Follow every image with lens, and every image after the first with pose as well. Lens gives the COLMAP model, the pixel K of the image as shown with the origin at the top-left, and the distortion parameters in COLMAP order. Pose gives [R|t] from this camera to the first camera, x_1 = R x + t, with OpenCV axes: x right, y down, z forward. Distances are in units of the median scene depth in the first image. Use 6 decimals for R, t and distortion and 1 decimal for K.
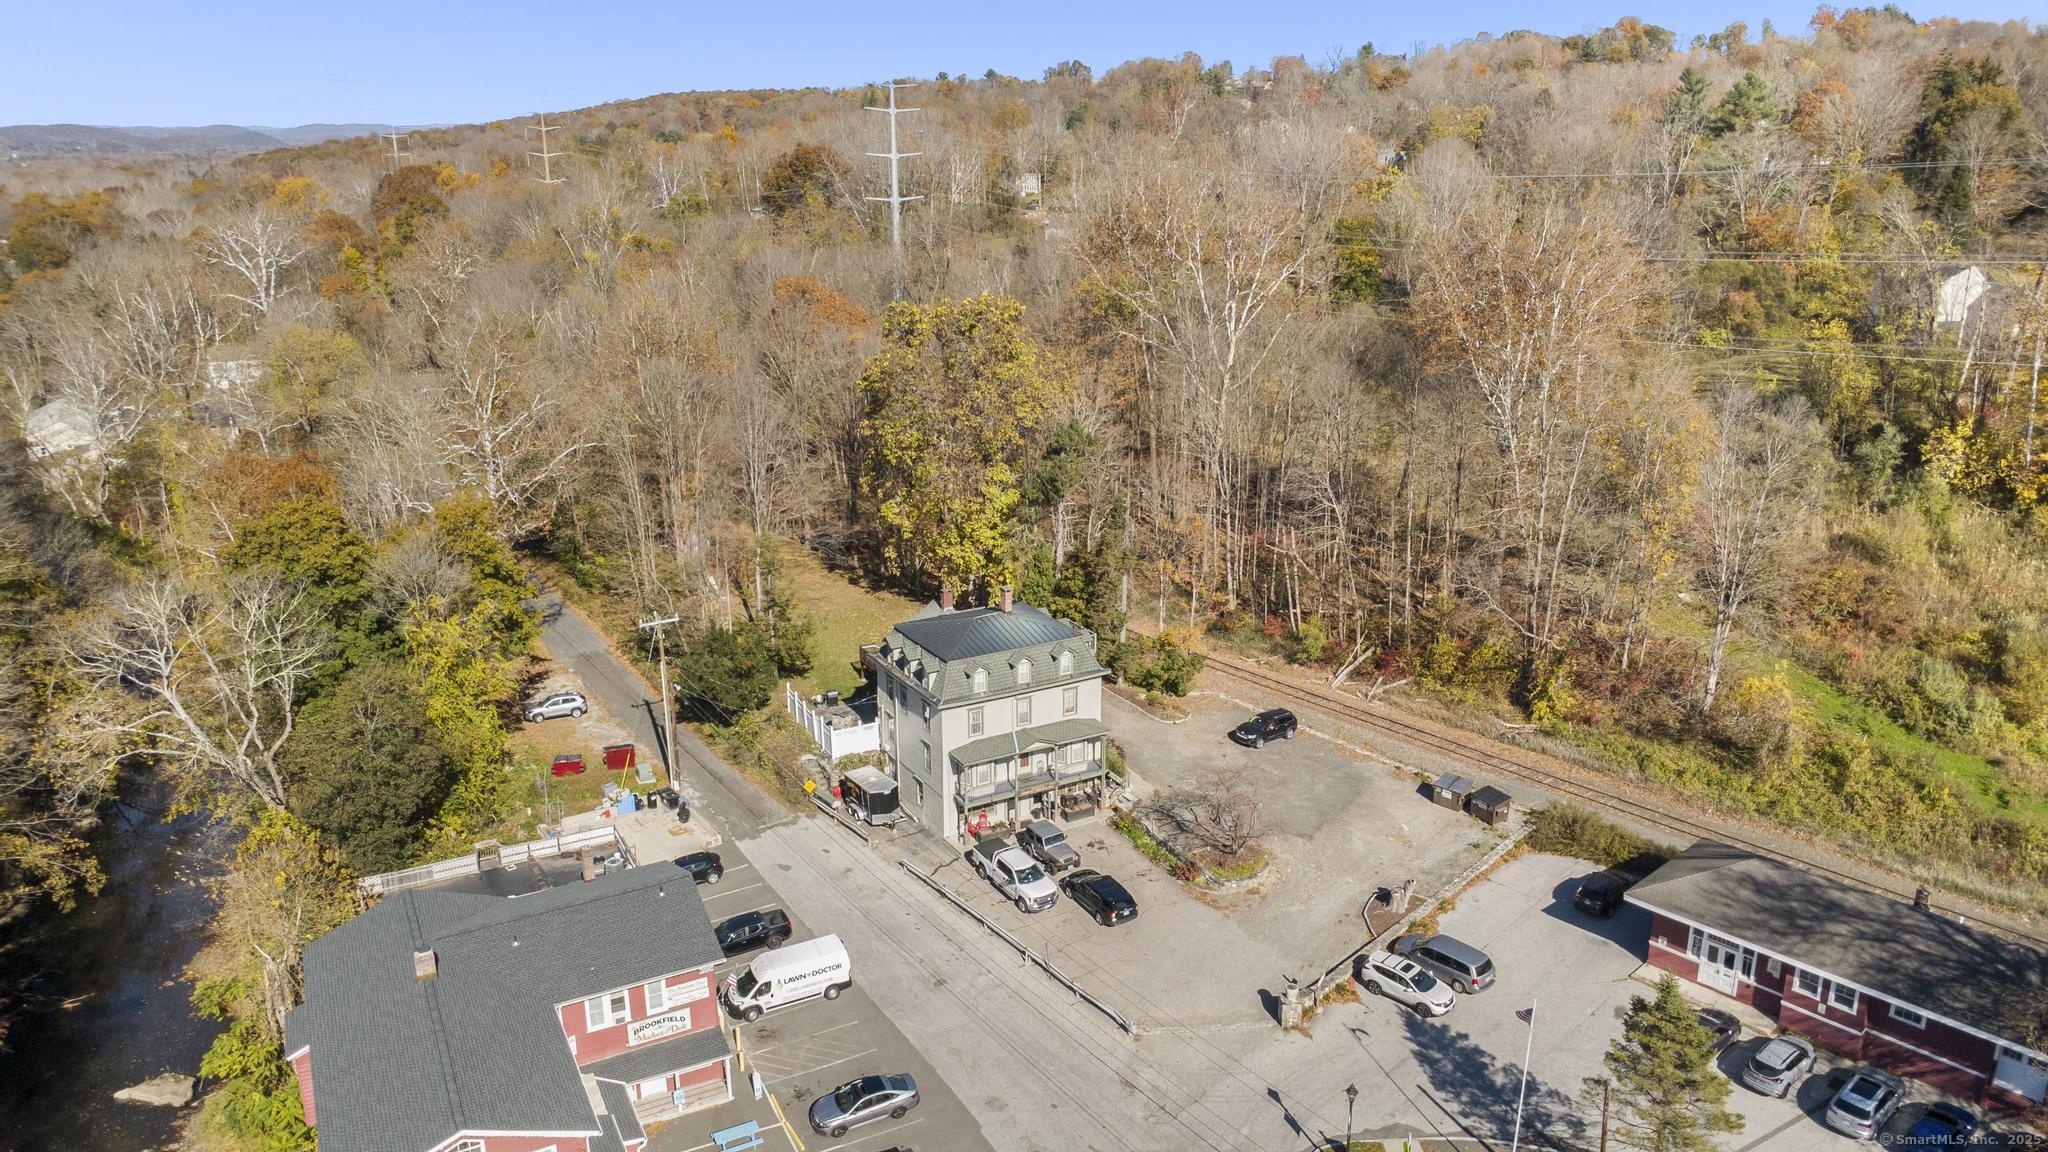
lens RADIAL K [[1451.4, 0, 1024.0], [0, 1451.4, 576.0], [0, 0, 1]] dist [0.008411, 0.001848]
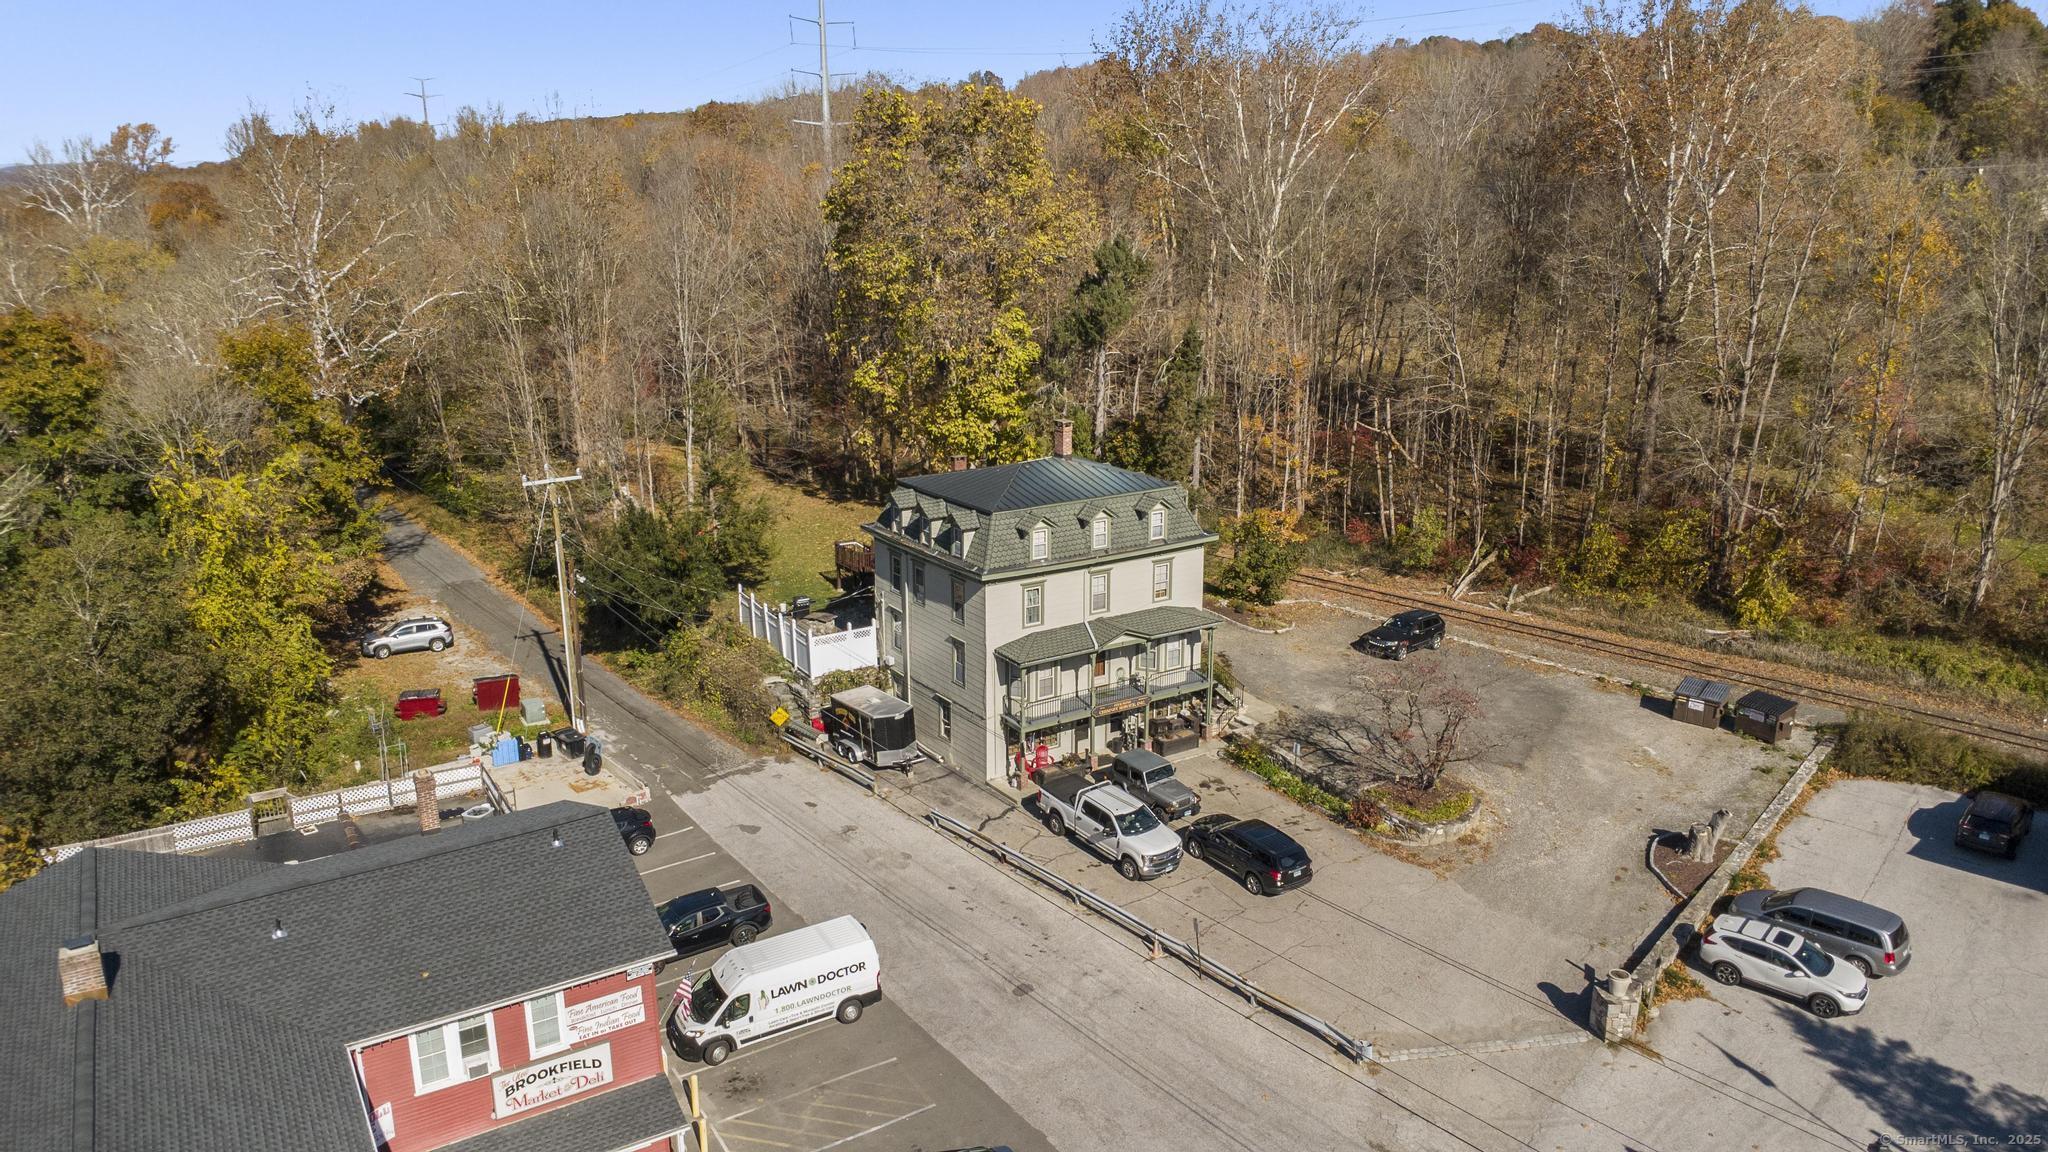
lens RADIAL K [[1447.8, 0, 1024.0], [0, 1447.8, 576.0], [0, 0, 1]] dist [0.035158, -0.054024]
pose [[0.997842, -0.016022, 0.063677, -0.078468], [0.017628, 0.999539, -0.024735, 0.101532], [-0.063252, 0.025805, 0.997664, 0.323625]]
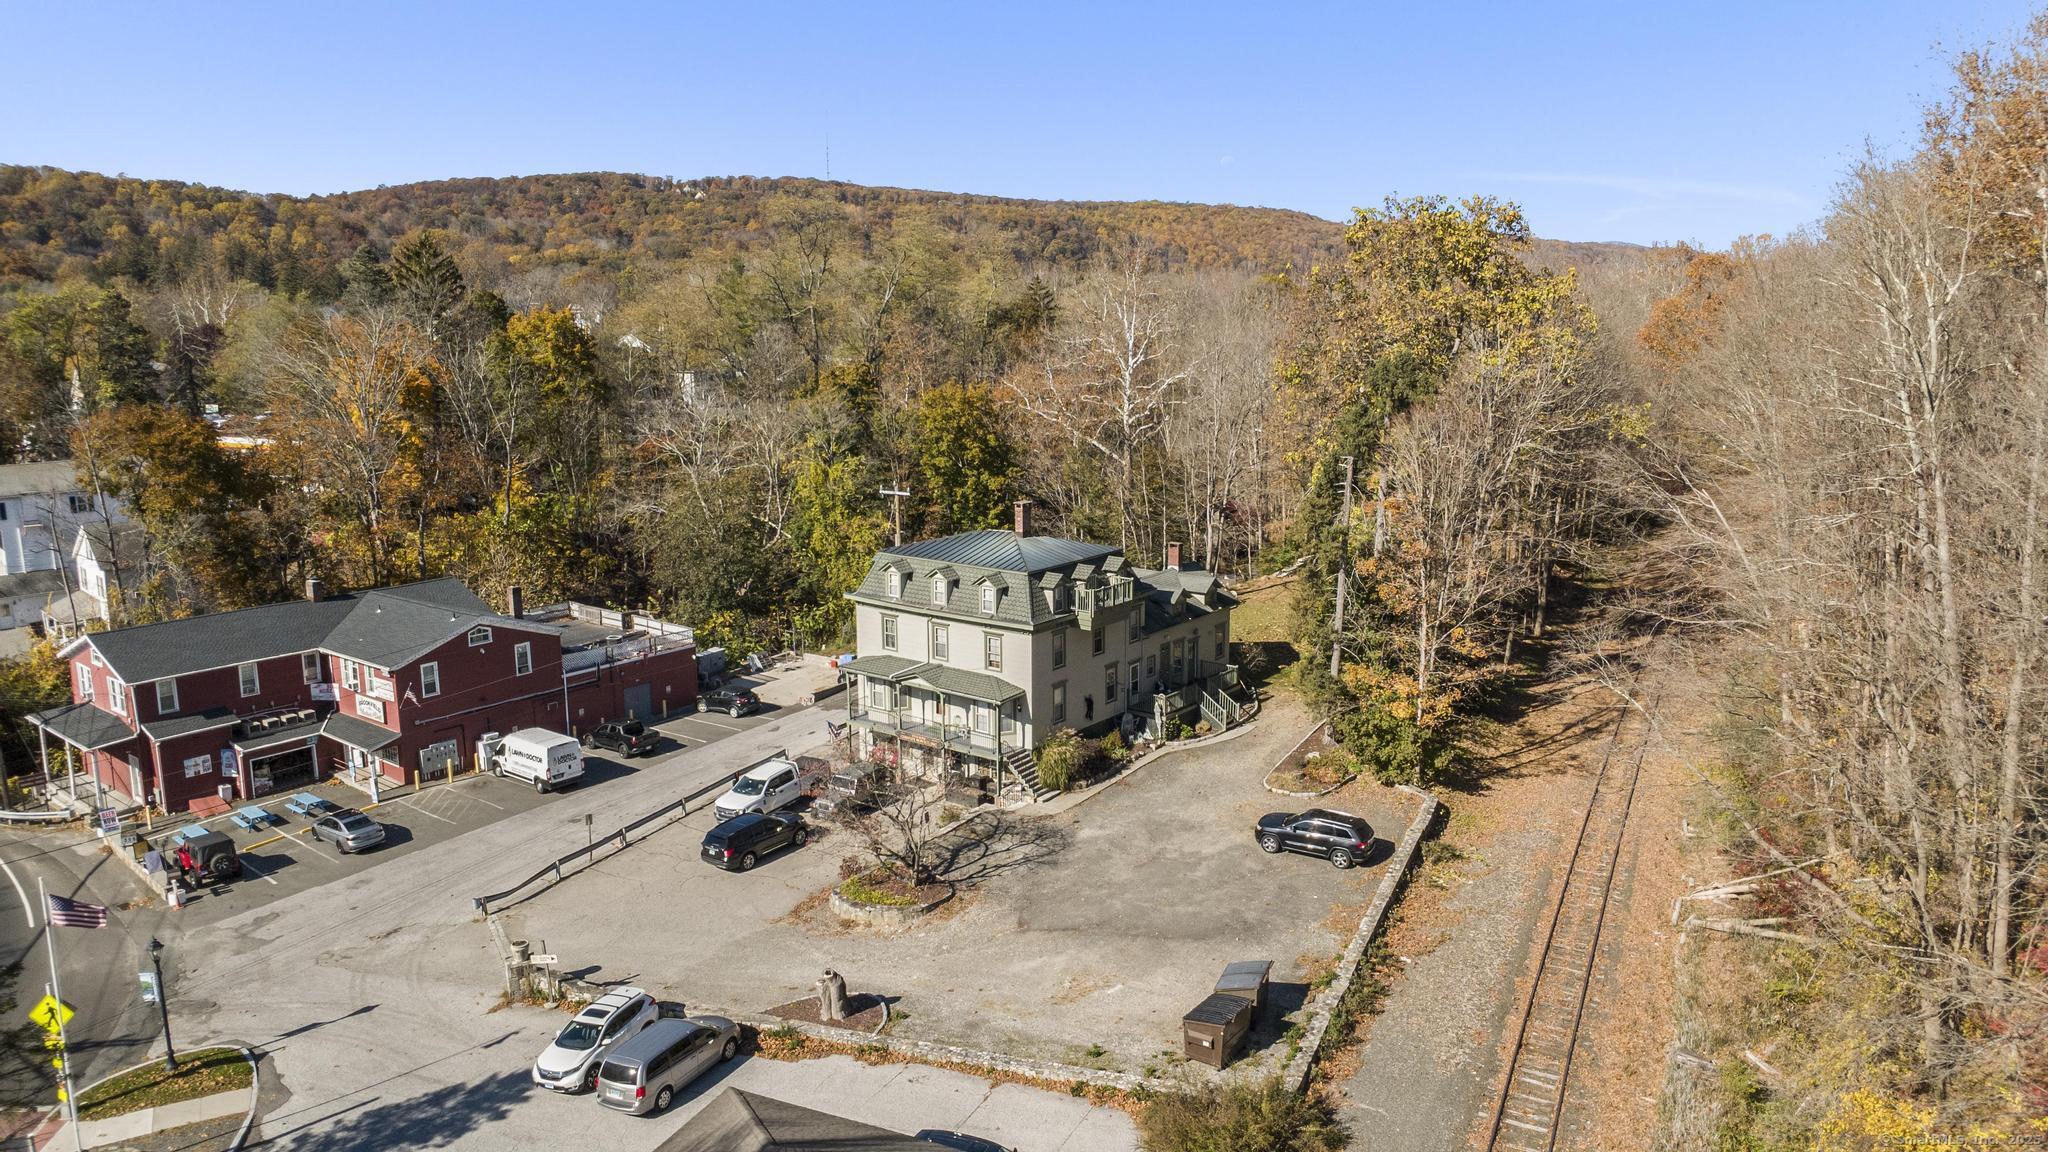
lens RADIAL K [[1451.4, 0, 1024.0], [0, 1451.4, 576.0], [0, 0, 1]] dist [0.008411, 0.001848]
pose [[0.393257, 0.183221, -0.900988, 0.725028], [-0.262607, 0.961505, 0.080906, -0.017732], [0.881128, 0.204789, 0.426234, 0.692858]]
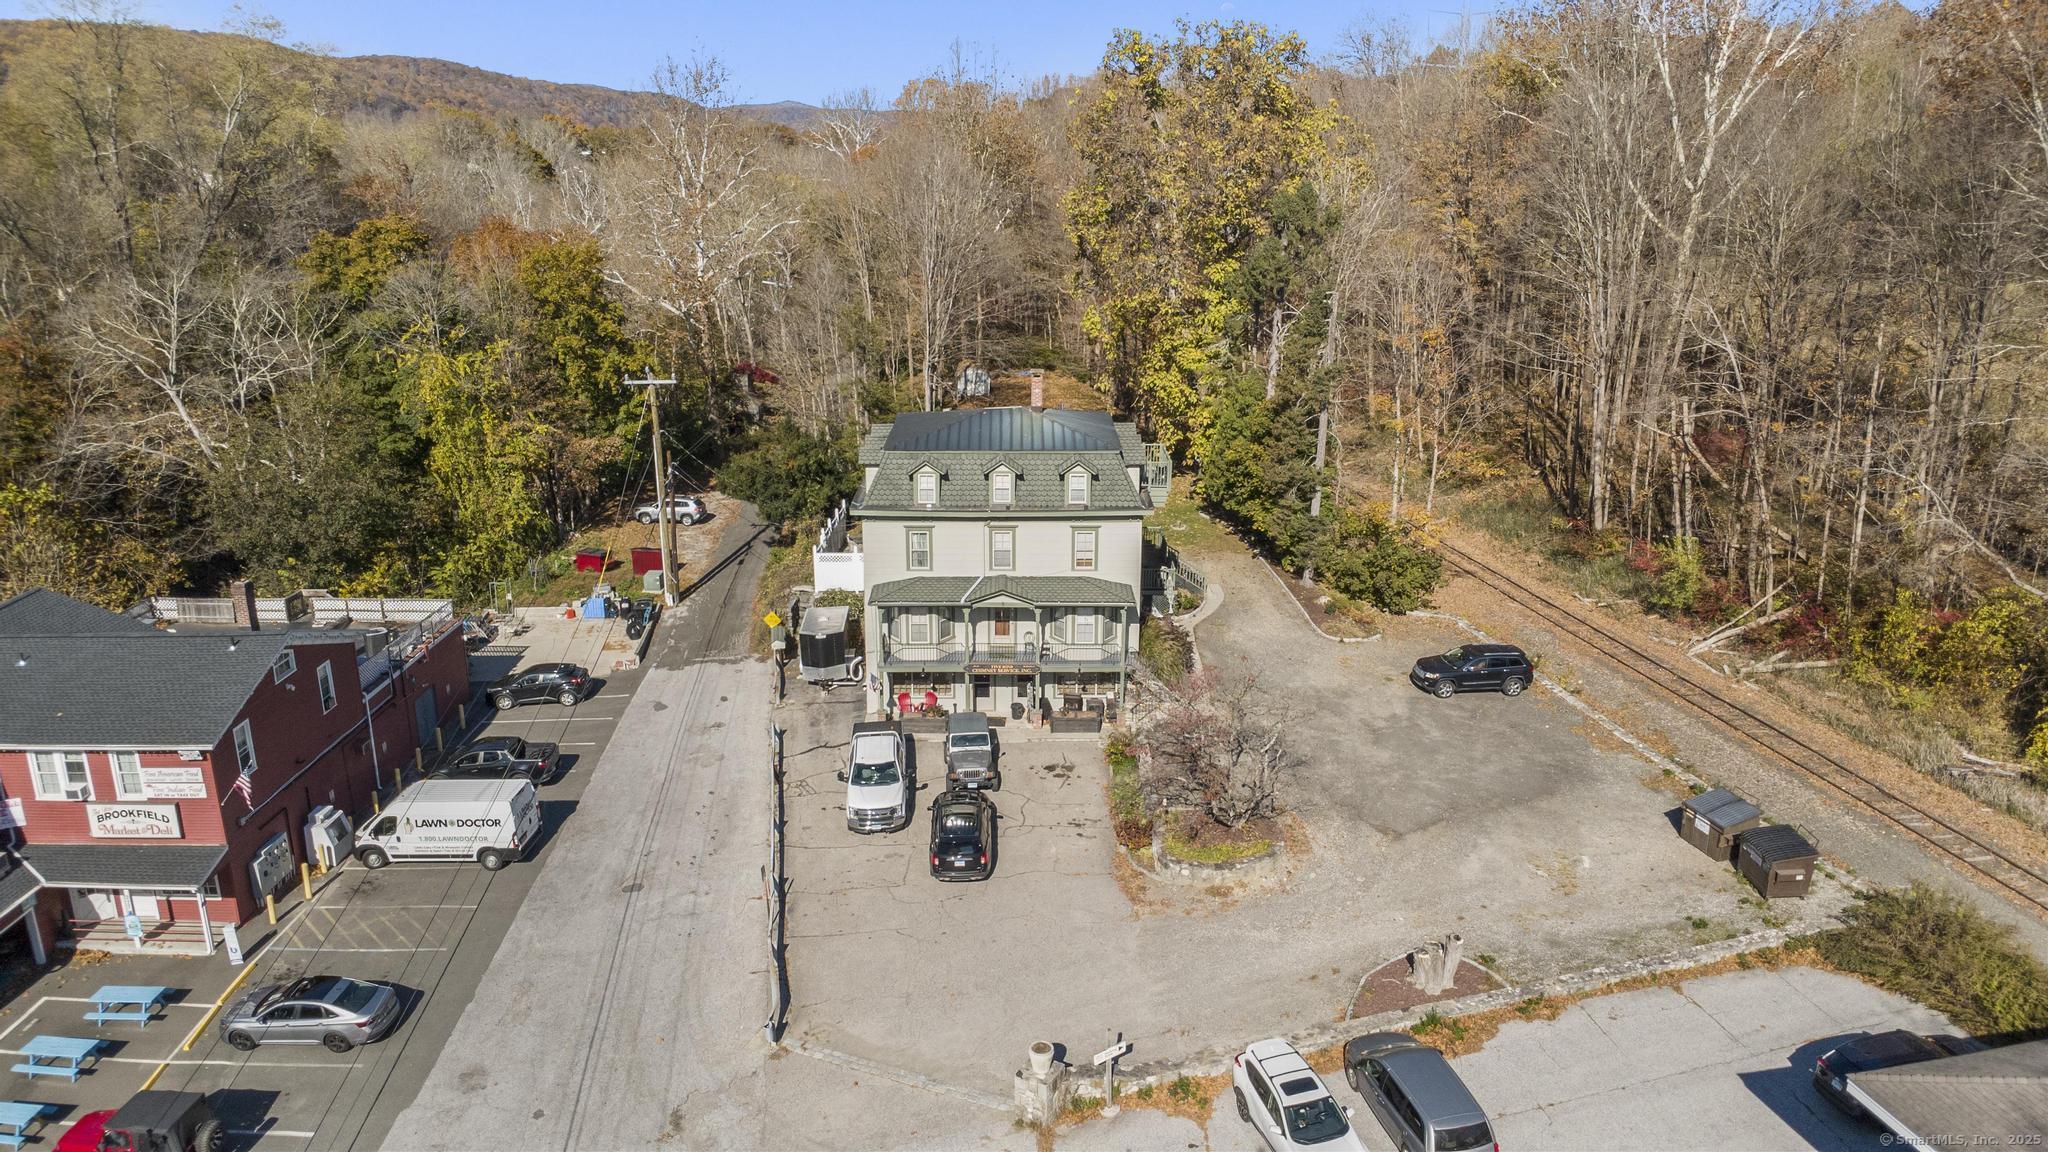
lens RADIAL K [[1447.8, 0, 1024.0], [0, 1447.8, 576.0], [0, 0, 1]] dist [0.035158, -0.054024]
pose [[0.875094, 0.148698, -0.460543, 0.311211], [-0.145433, 0.988442, 0.042801, 0.075626], [0.461584, 0.029523, 0.886605, 0.423395]]
